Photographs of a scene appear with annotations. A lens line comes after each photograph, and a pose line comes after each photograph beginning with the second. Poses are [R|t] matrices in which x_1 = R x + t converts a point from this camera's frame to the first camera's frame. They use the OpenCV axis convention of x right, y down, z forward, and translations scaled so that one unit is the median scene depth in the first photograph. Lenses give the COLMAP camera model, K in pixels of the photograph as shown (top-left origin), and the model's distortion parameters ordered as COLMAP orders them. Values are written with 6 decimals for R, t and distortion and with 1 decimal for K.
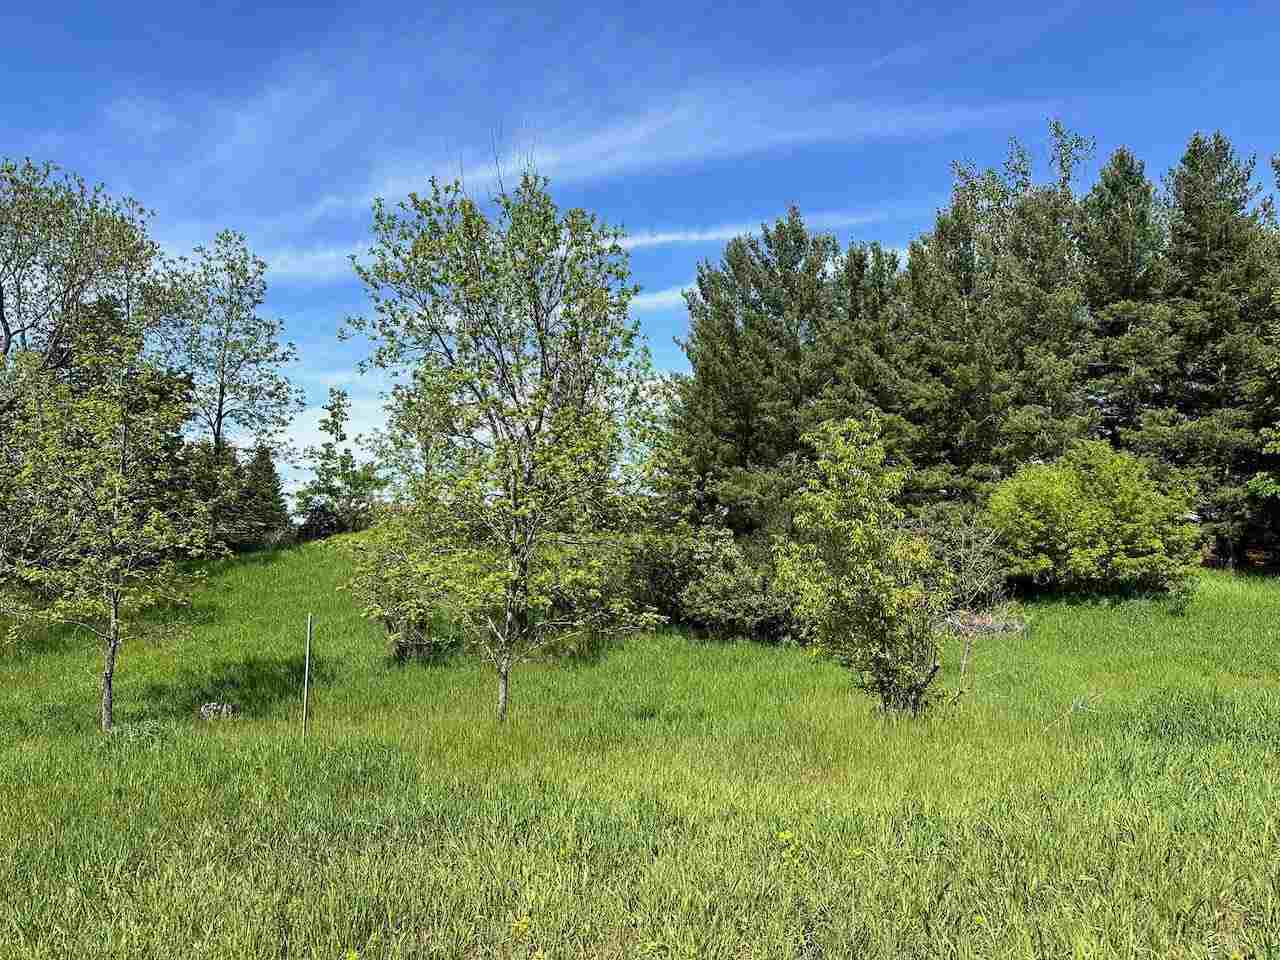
lens RADIAL K [[883.4, 0, 645.5], [0, 883.4, 479.4], [0, 0, 1]] dist [0.091421, -0.118214]
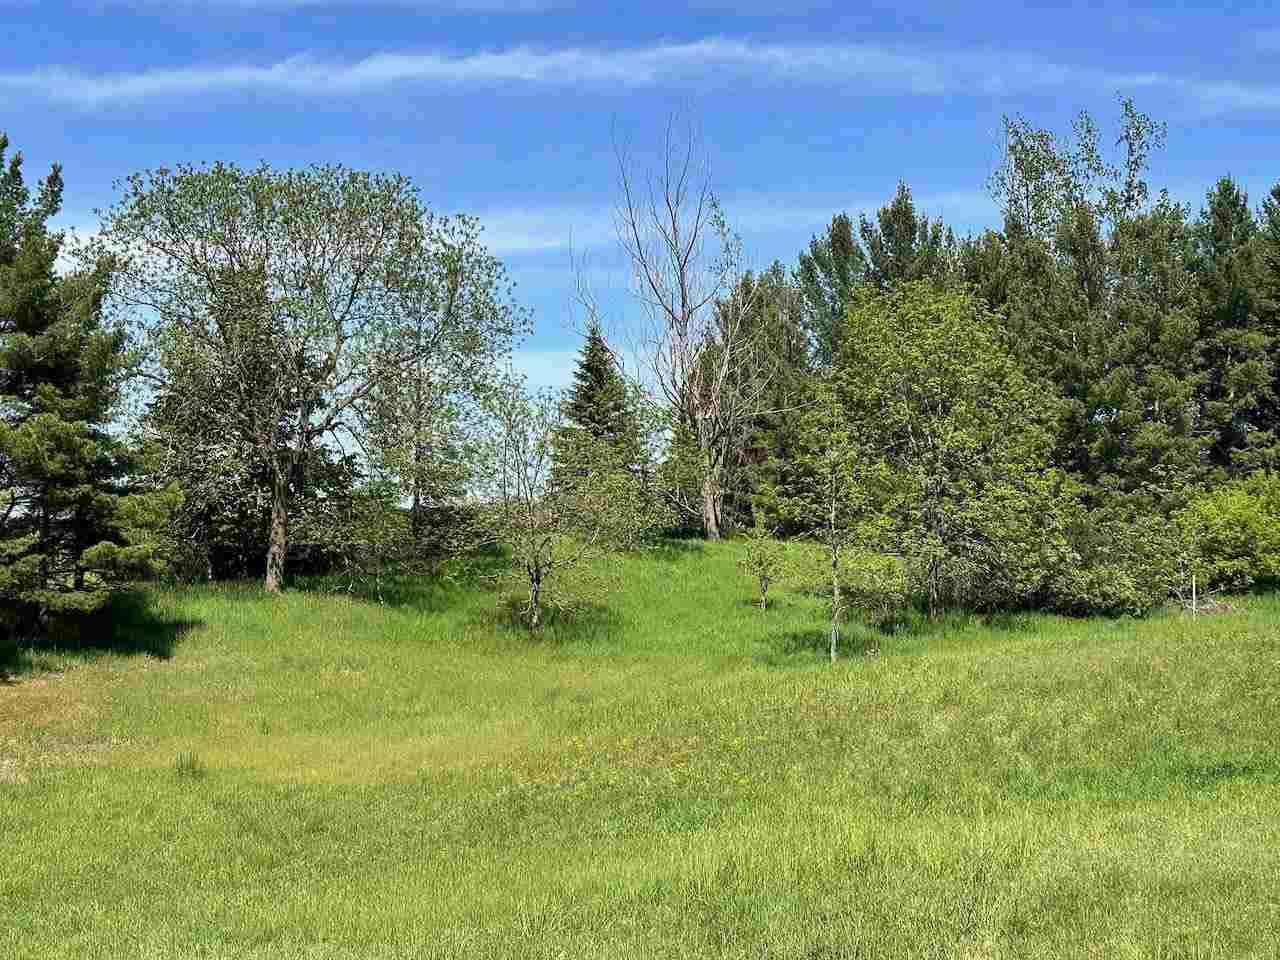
lens RADIAL K [[1767.2, 0, 643.0], [0, 1767.2, 477.4], [0, 0, 1]] dist [0.111238, 0.000000]
pose [[0.940611, 0.015633, 0.339126, -0.860606], [-0.027077, 0.999211, 0.029040, -0.059727], [-0.338405, -0.036498, 0.940293, -0.798502]]
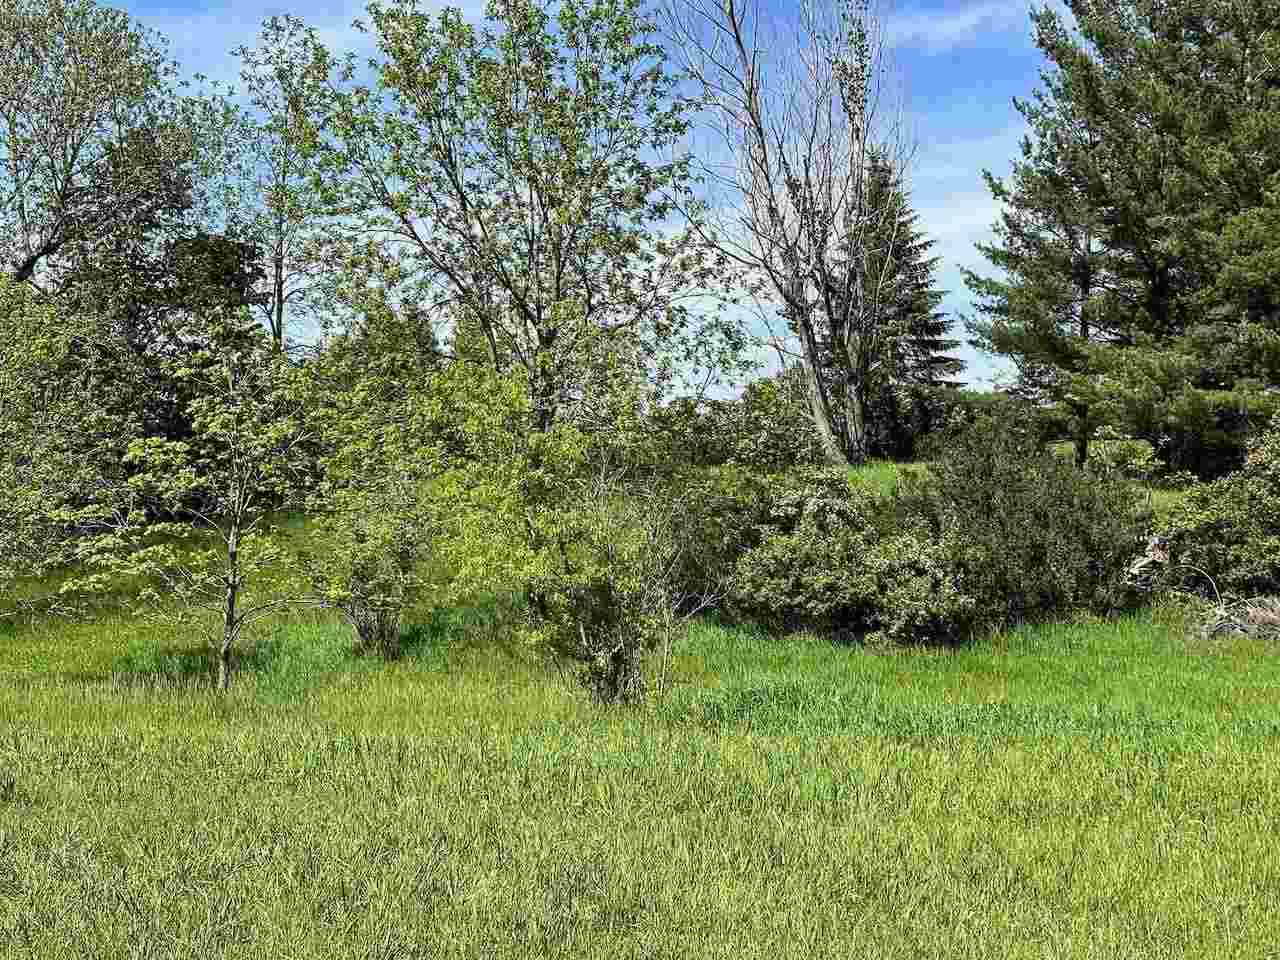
lens RADIAL K [[1767.2, 0, 630.5], [0, 1767.2, 475.0], [0, 0, 1]] dist [0.111238, 0.000000]
pose [[0.928755, -0.012021, -0.370499, 0.264236], [0.040662, 0.996747, 0.069591, -0.021289], [0.368457, -0.079698, 0.926222, -0.154214]]
